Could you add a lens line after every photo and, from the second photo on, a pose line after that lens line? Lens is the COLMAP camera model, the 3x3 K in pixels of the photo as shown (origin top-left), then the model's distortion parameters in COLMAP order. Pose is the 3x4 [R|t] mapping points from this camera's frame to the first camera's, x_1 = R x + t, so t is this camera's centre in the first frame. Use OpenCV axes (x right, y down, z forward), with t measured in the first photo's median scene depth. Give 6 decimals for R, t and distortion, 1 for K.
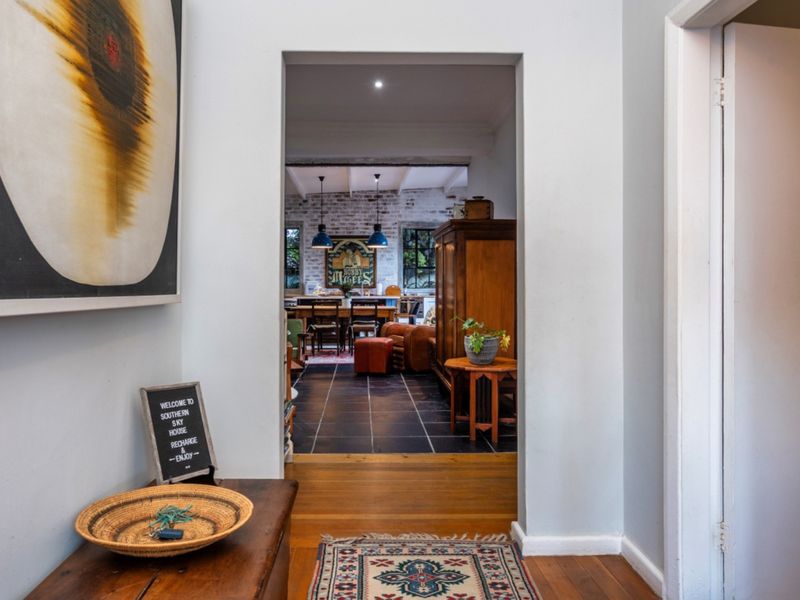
lens RADIAL K [[532.3, 0, 399.2], [0, 532.3, 293.2], [0, 0, 1]] dist [-0.050981, 0.013303]
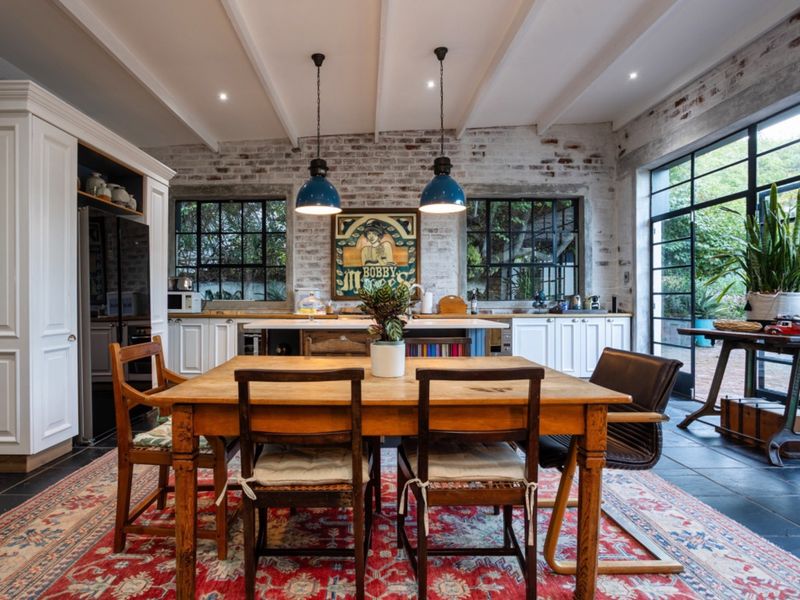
lens RADIAL K [[532.3, 0, 396.8], [0, 532.3, 295.2], [0, 0, 1]] dist [-0.050981, 0.013303]
pose [[0.999564, -0.000142, -0.029521, -0.051371], [-0.000333, 0.999871, -0.016085, -0.006049], [0.029519, 0.016087, 0.999435, 0.431501]]
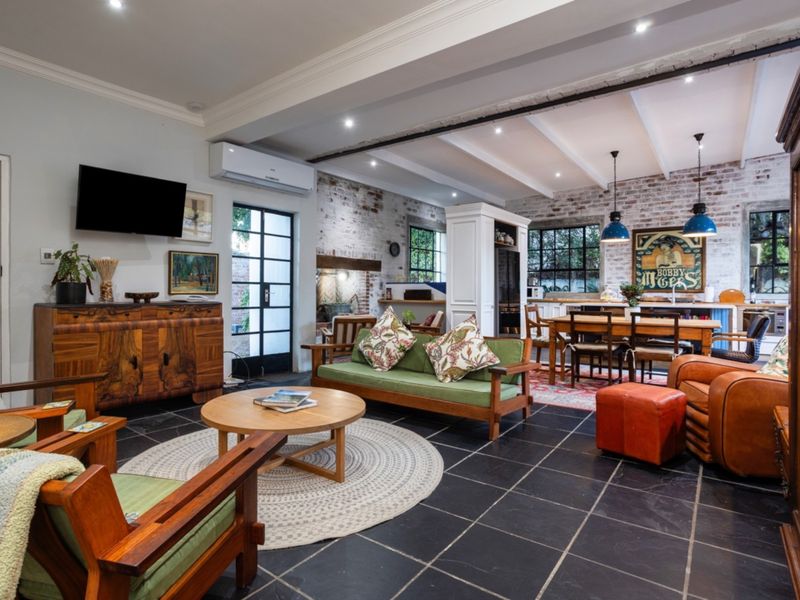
lens RADIAL K [[454.8, 0, 387.0], [0, 454.8, 289.4], [0, 0, 1]] dist [-0.019031, 0.008352]
pose [[0.770122, 0.003639, -0.637886, 0.018409], [-0.013264, 0.999859, -0.010310, -0.001817], [0.637759, 0.016401, 0.770062, 0.205577]]
